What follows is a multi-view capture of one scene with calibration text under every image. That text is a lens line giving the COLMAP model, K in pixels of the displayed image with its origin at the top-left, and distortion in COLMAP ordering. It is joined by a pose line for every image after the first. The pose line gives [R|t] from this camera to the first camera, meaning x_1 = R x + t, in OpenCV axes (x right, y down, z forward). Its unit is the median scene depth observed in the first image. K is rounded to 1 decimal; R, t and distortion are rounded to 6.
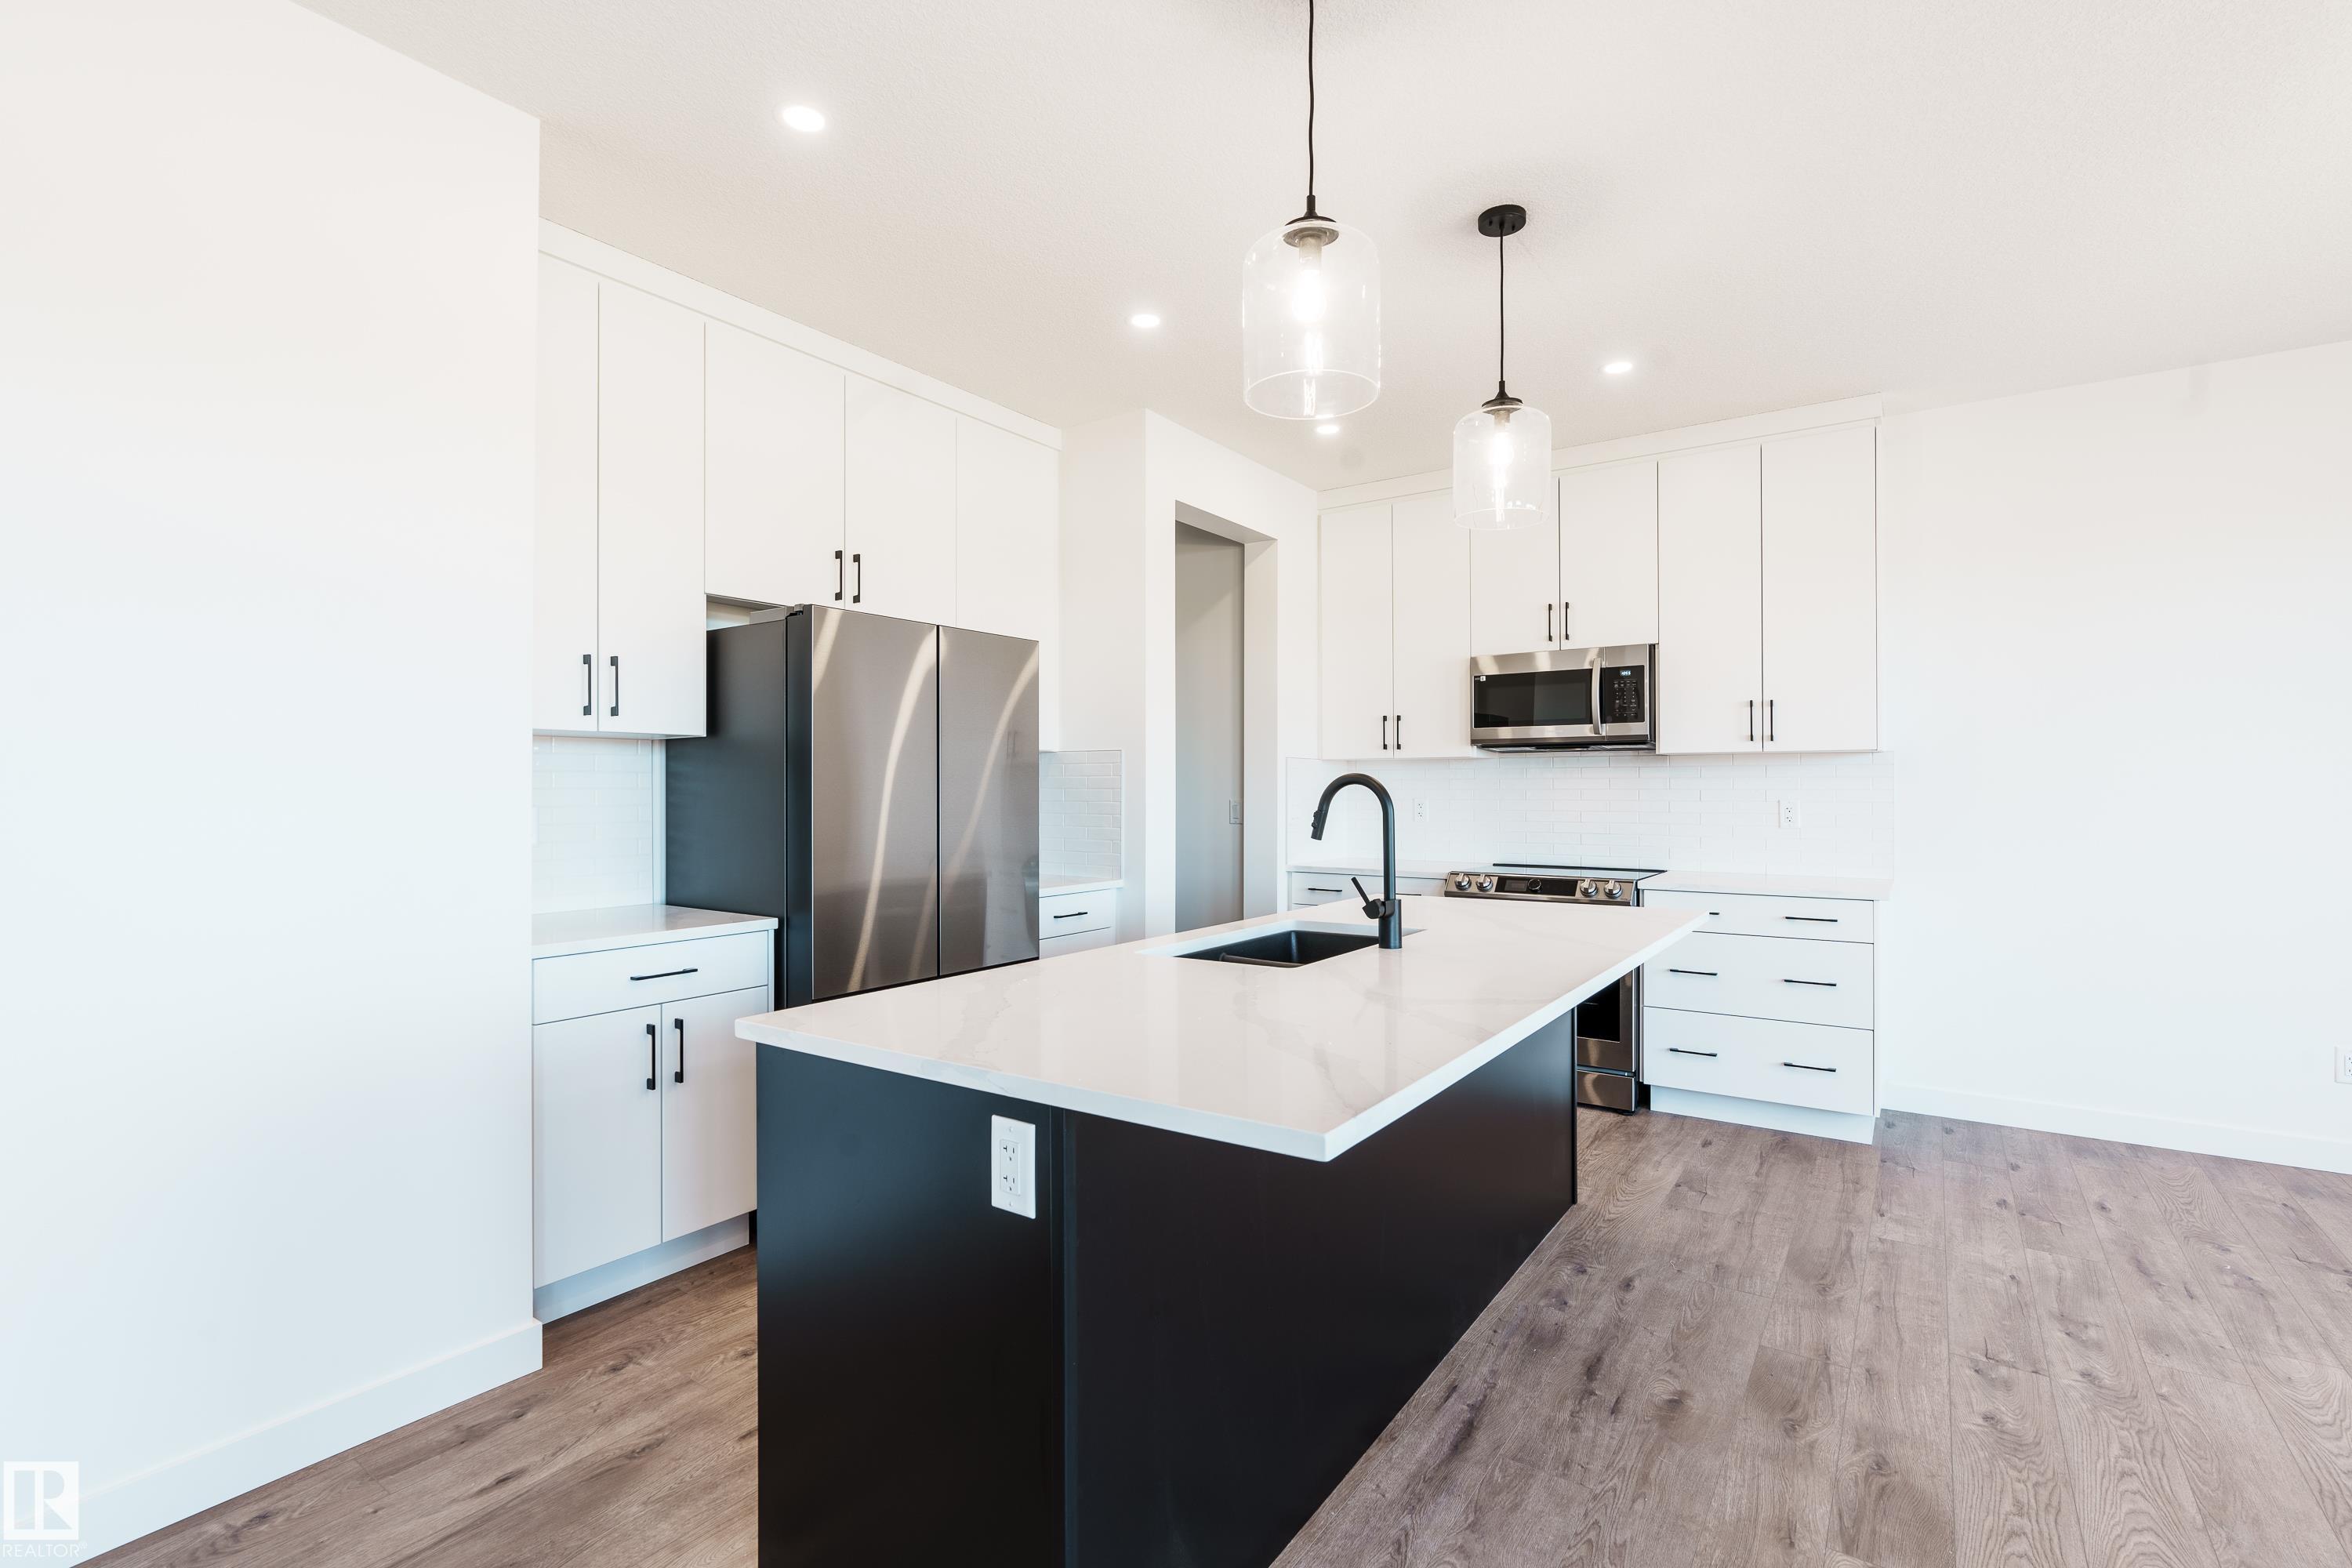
lens RADIAL K [[1068.9, 0, 1183.1], [0, 1068.9, 768.9], [0, 0, 1]] dist [0.000789, 0.000214]
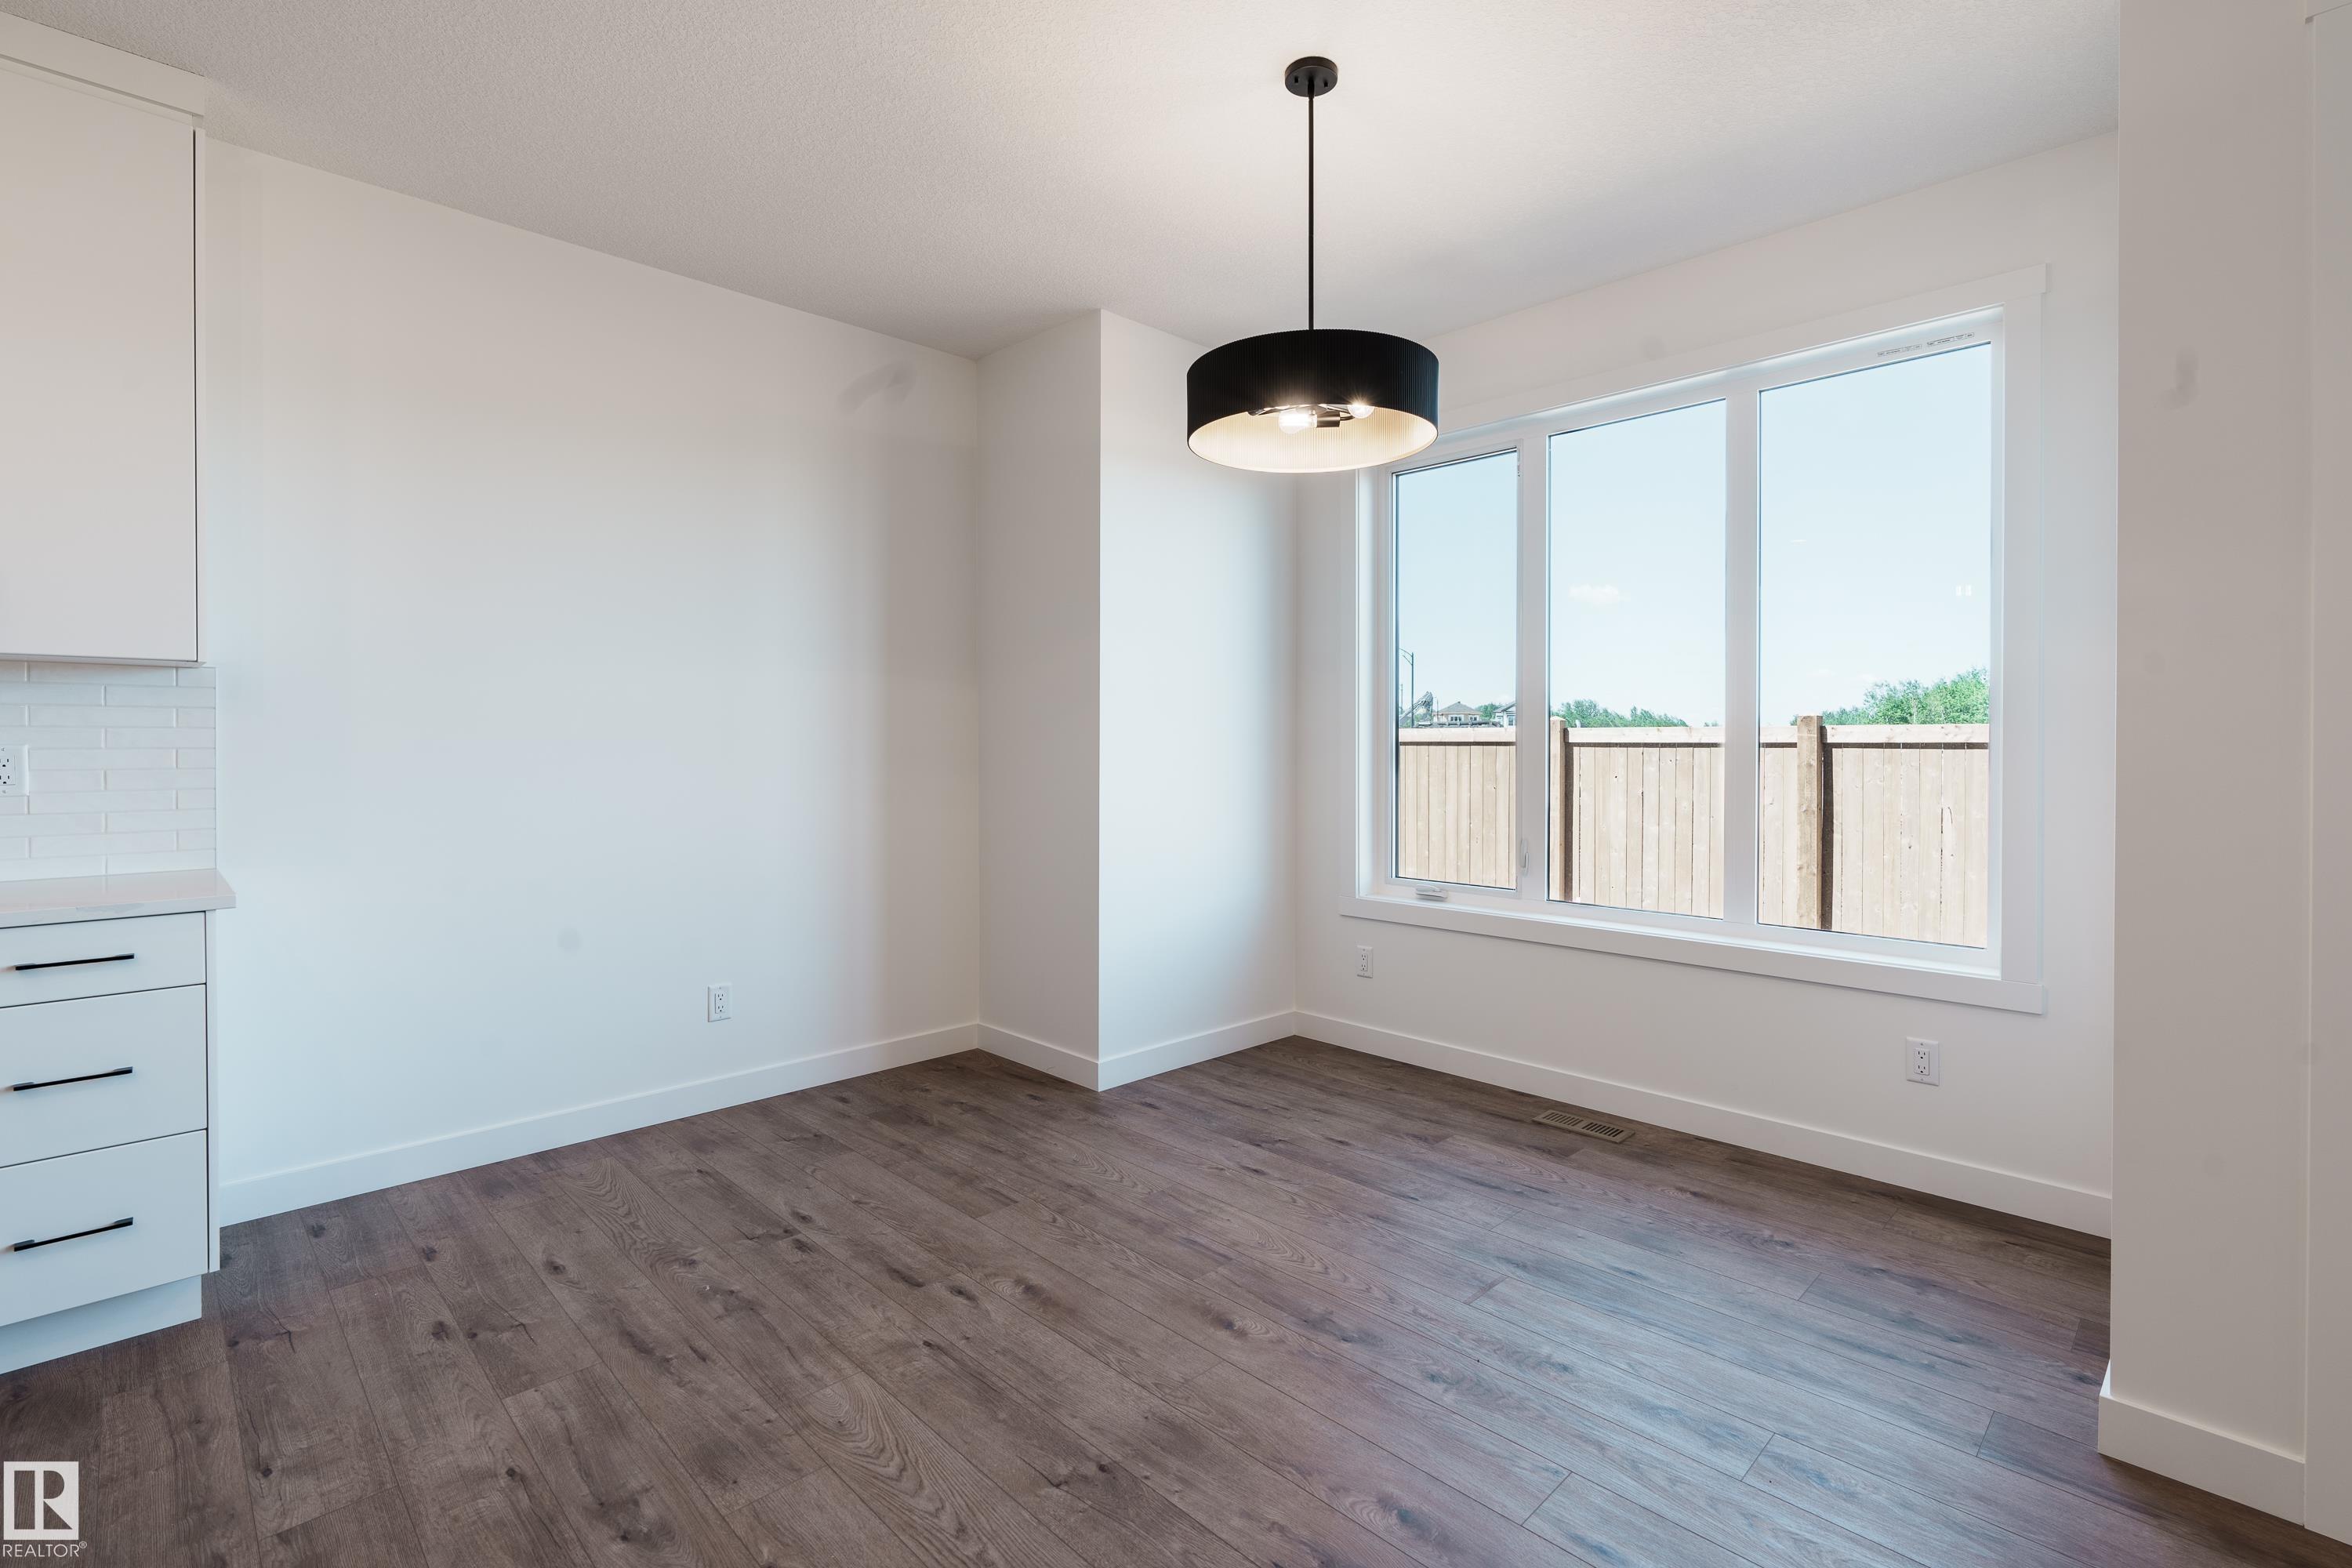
lens RADIAL K [[1068.9, 0, 1183.1], [0, 1068.9, 768.9], [0, 0, 1]] dist [0.000789, 0.000214]
pose [[0.180864, -0.021935, 0.983263, 0.191021], [-0.022049, 0.999410, 0.026351, 0.019111], [-0.983261, -0.026446, 0.180274, 0.427956]]
